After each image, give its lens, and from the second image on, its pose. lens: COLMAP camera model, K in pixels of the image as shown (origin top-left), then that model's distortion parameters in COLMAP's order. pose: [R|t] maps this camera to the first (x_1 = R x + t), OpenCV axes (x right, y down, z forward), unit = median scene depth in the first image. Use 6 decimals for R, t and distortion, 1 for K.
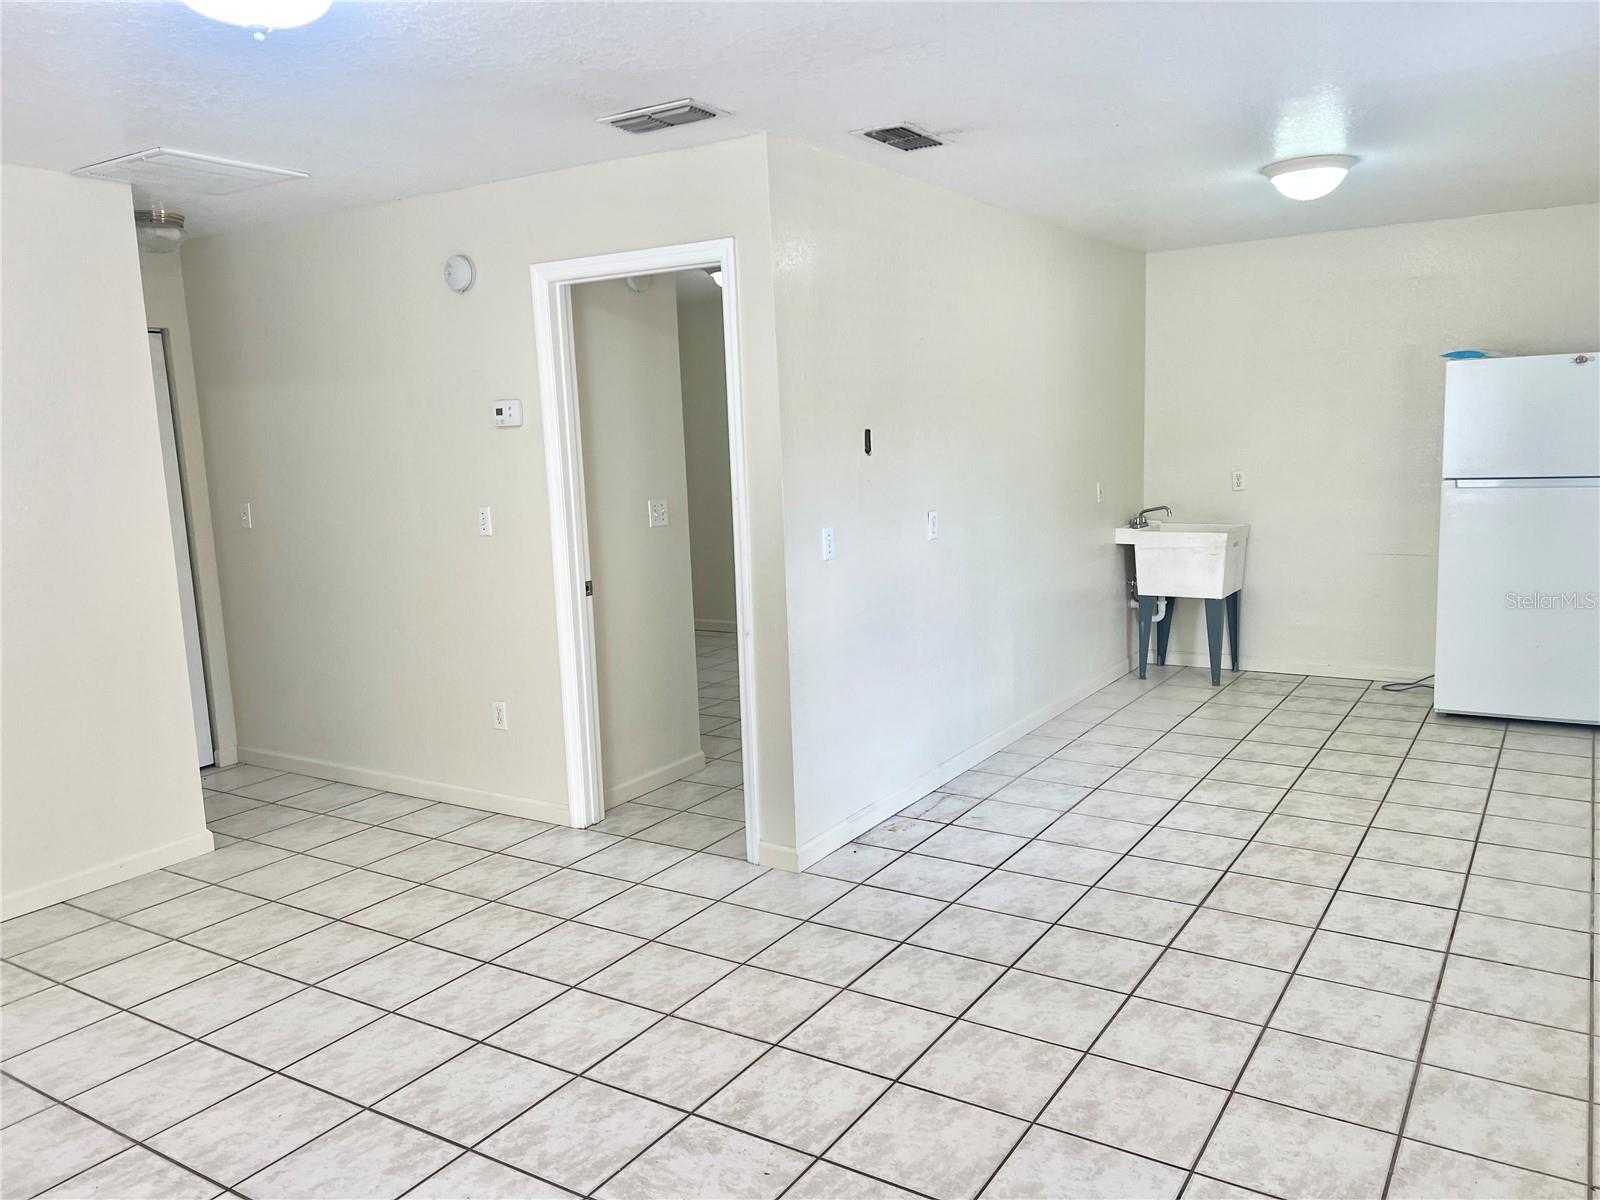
lens RADIAL K [[1205.3, 0, 800.0], [0, 1205.3, 600.0], [0, 0, 1]] dist [0.077439, -0.079997]
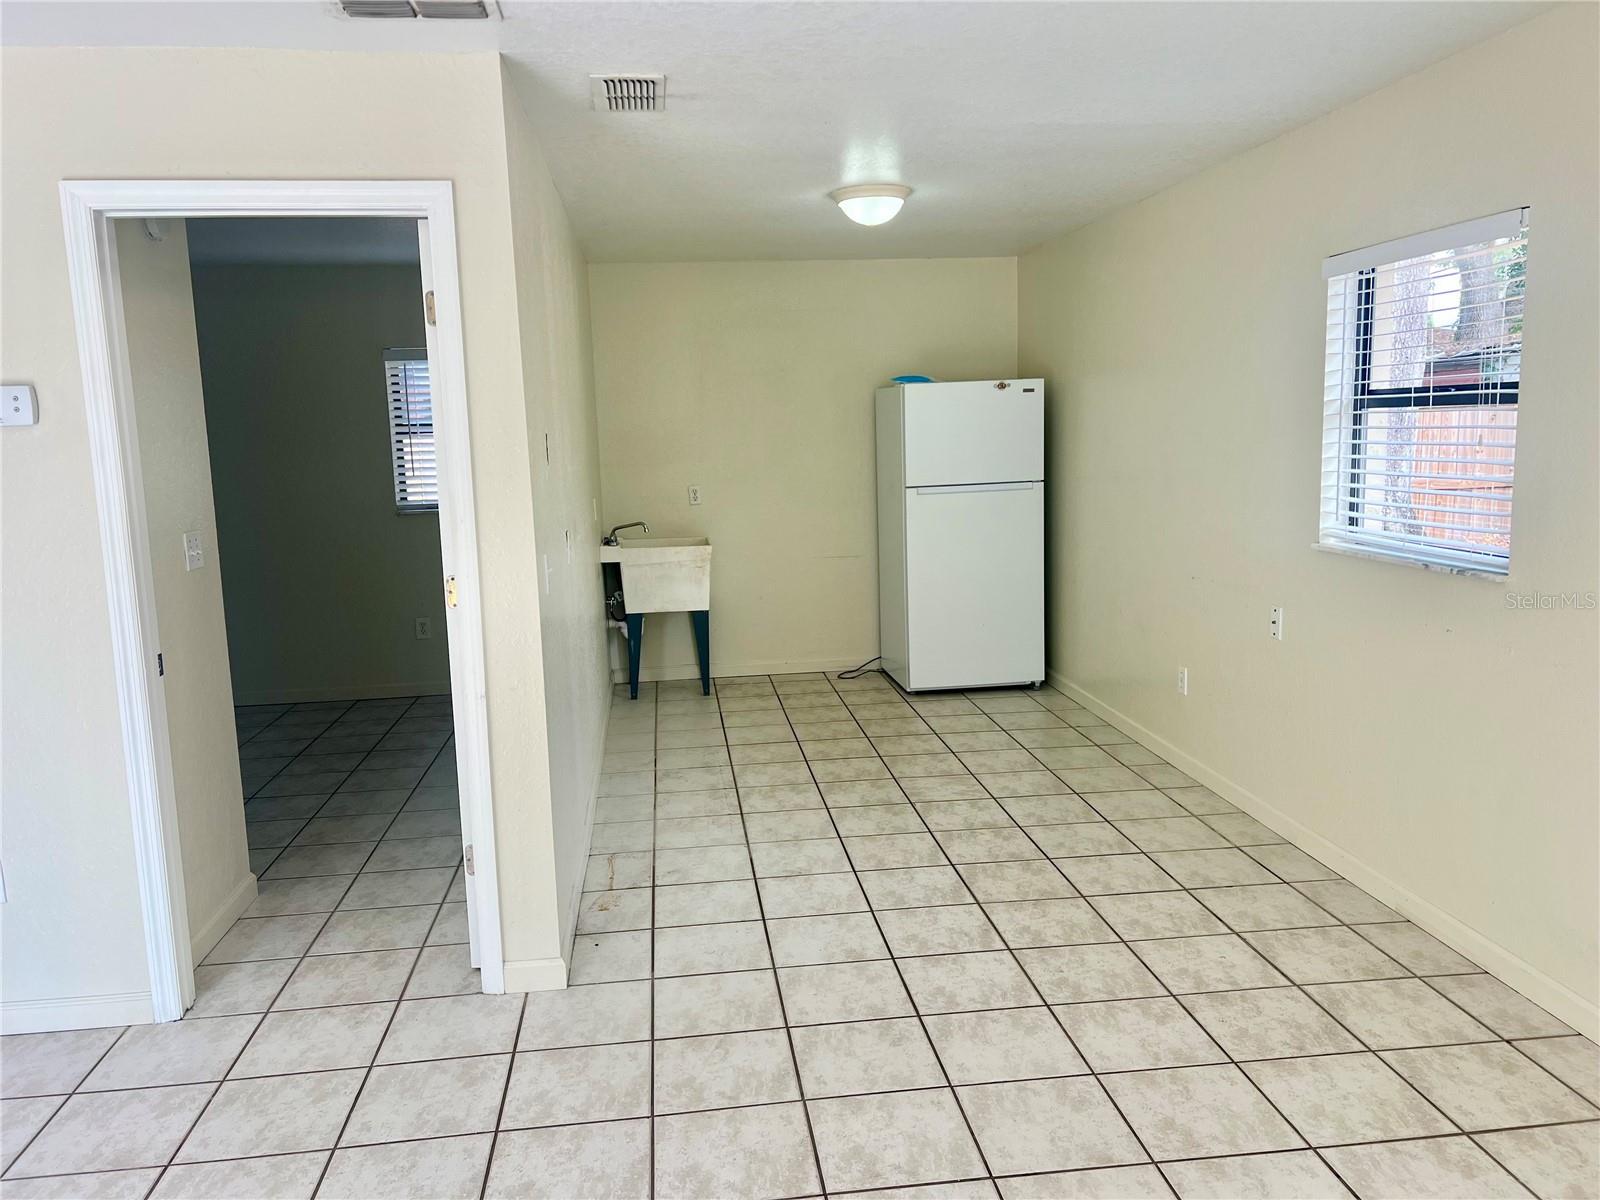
lens RADIAL K [[1200.4, 0, 800.0], [0, 1200.4, 600.0], [0, 0, 1]] dist [0.116888, -0.185791]
pose [[0.775017, -0.080113, 0.626842, -0.340673], [0.092790, 0.995607, 0.012519, -0.022645], [-0.625091, 0.048462, 0.779046, 0.250539]]
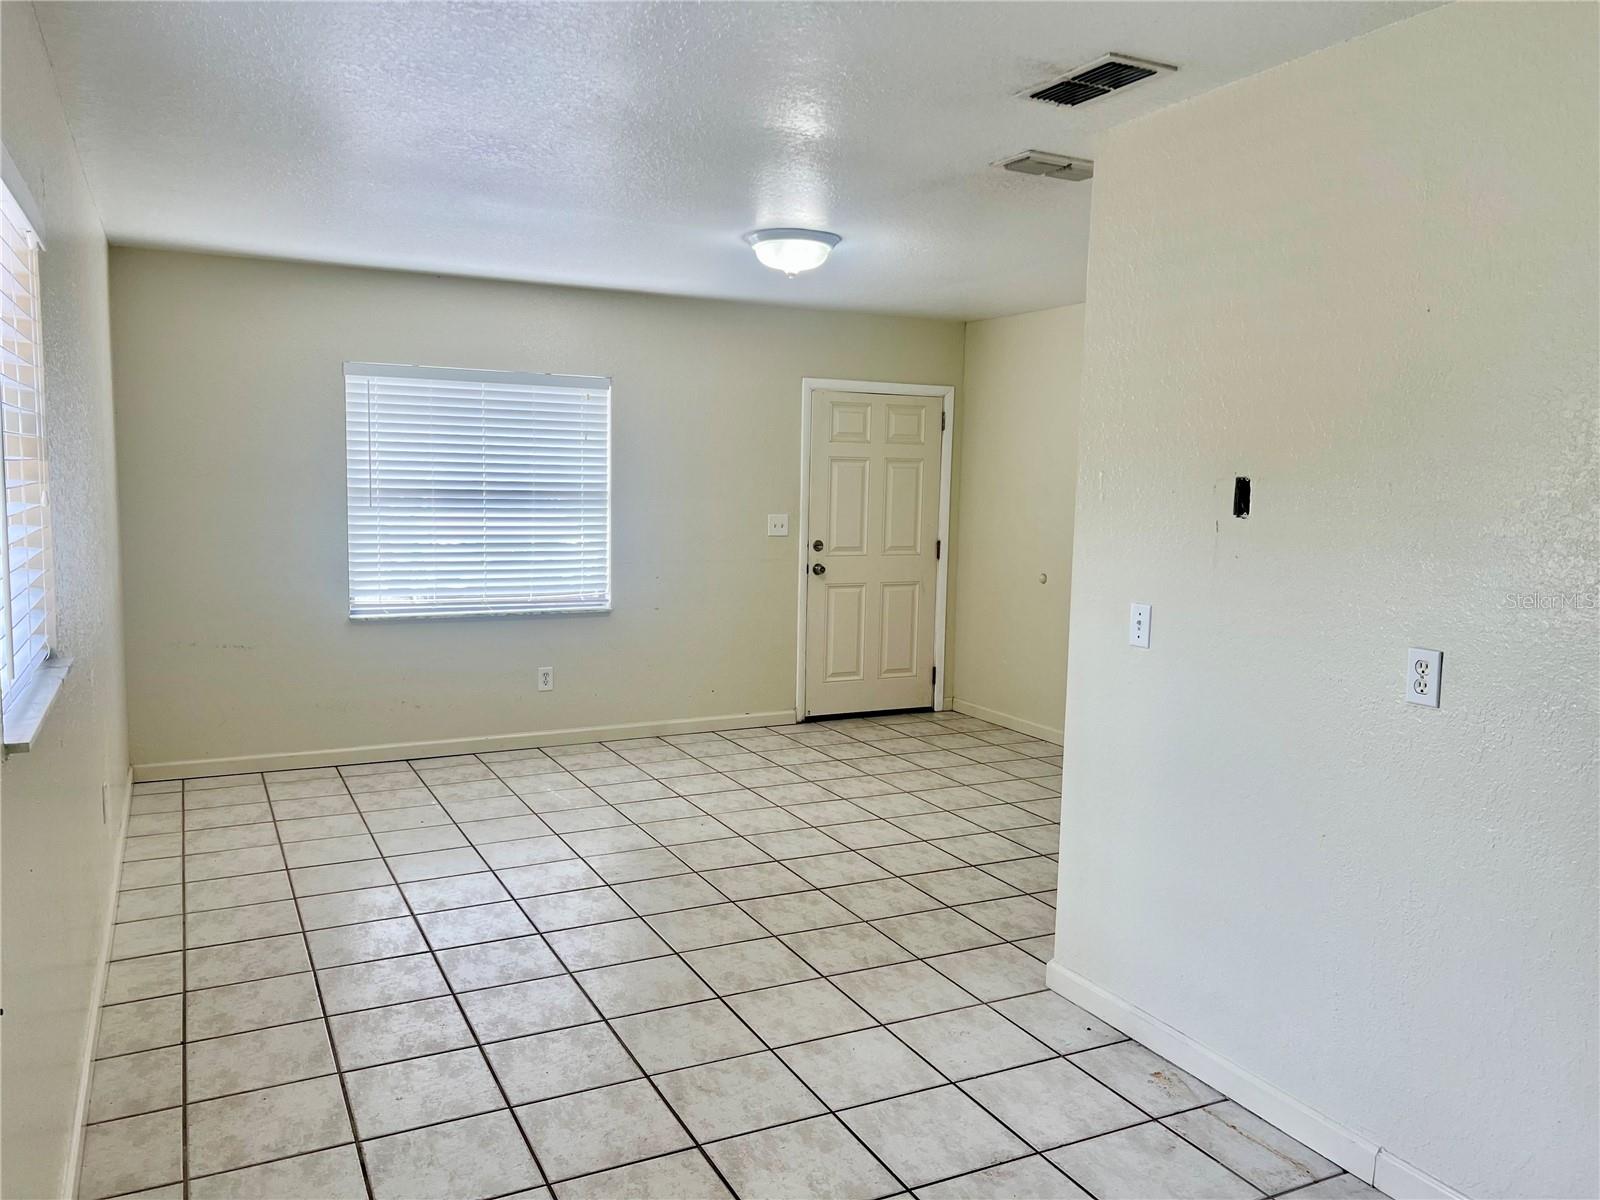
lens RADIAL K [[1205.3, 0, 800.0], [0, 1205.3, 600.0], [0, 0, 1]] dist [0.077439, -0.079997]
pose [[-0.511343, 0.112840, -0.851936, 0.742164], [-0.124676, 0.971113, 0.203457, -0.181897], [0.850285, 0.210252, -0.482504, 1.131742]]
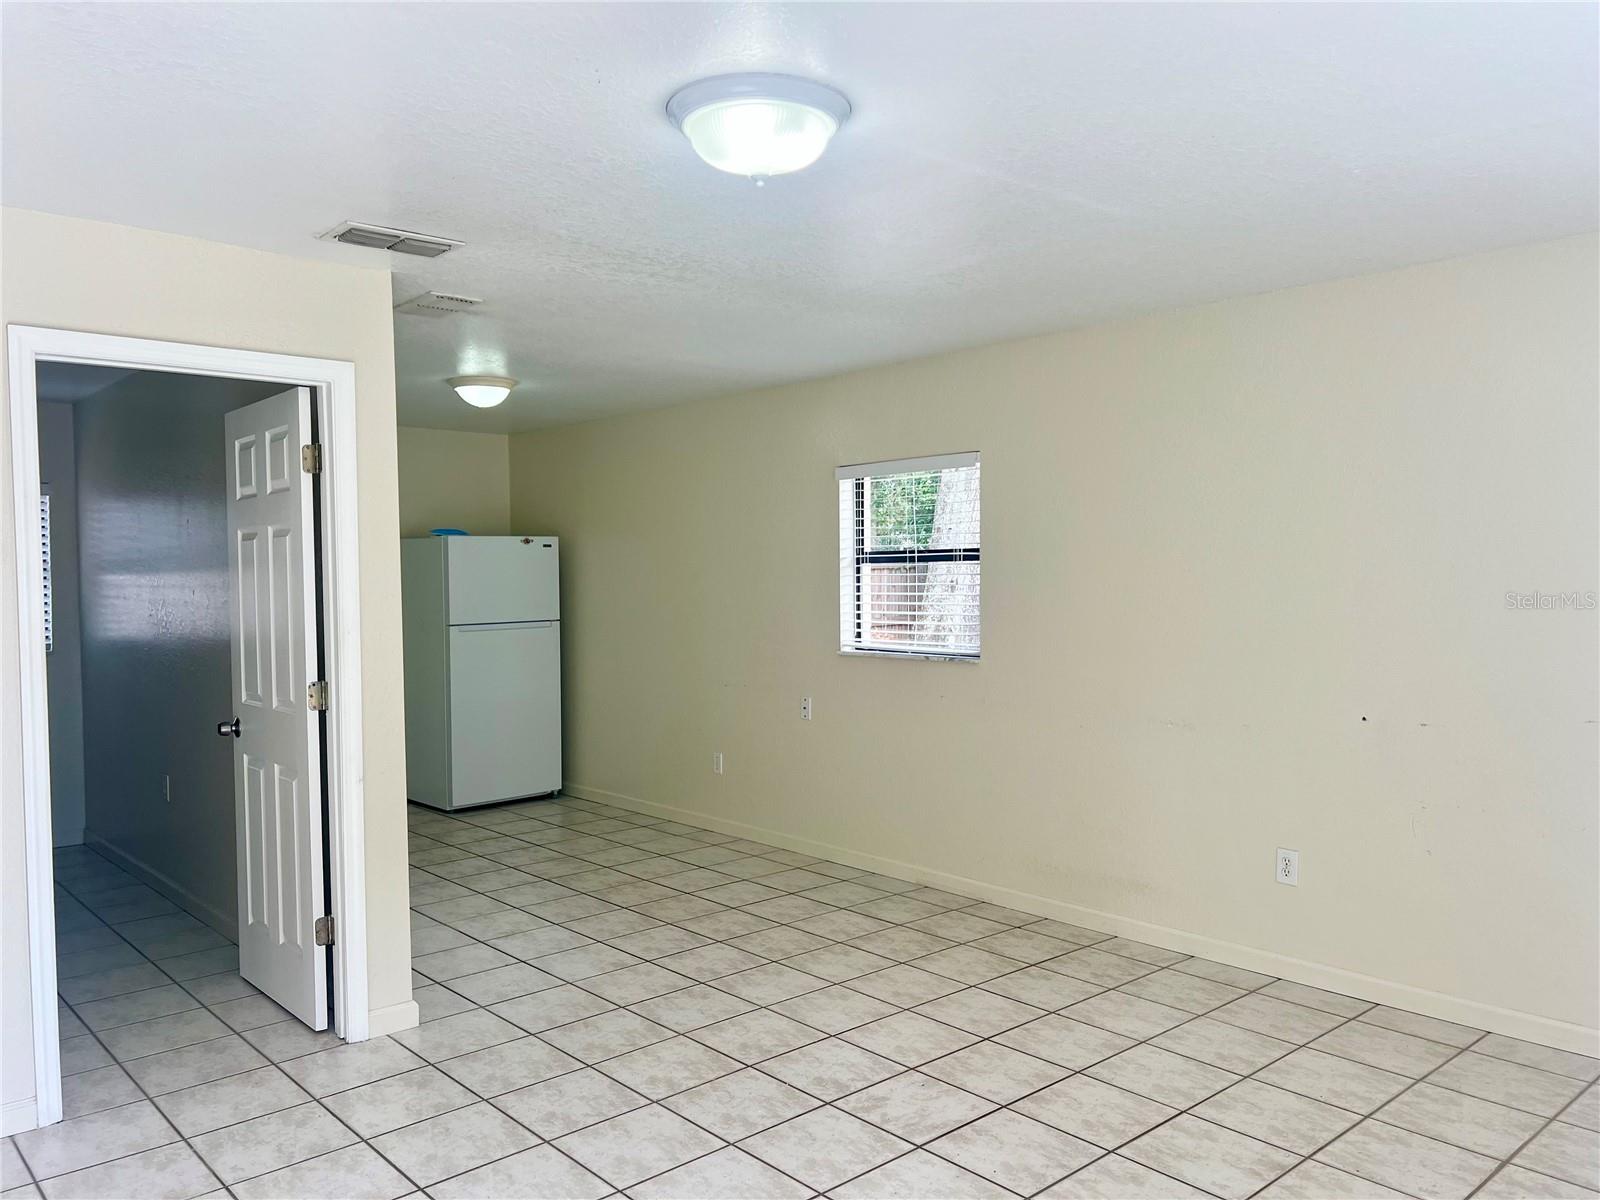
lens RADIAL K [[1205.3, 0, 800.0], [0, 1205.3, 600.0], [0, 0, 1]] dist [0.077439, -0.079997]
pose [[0.276163, 0.008105, 0.961077, -0.785242], [0.139561, 0.989028, -0.048444, -0.014910], [-0.950924, 0.147507, 0.272002, 0.379950]]
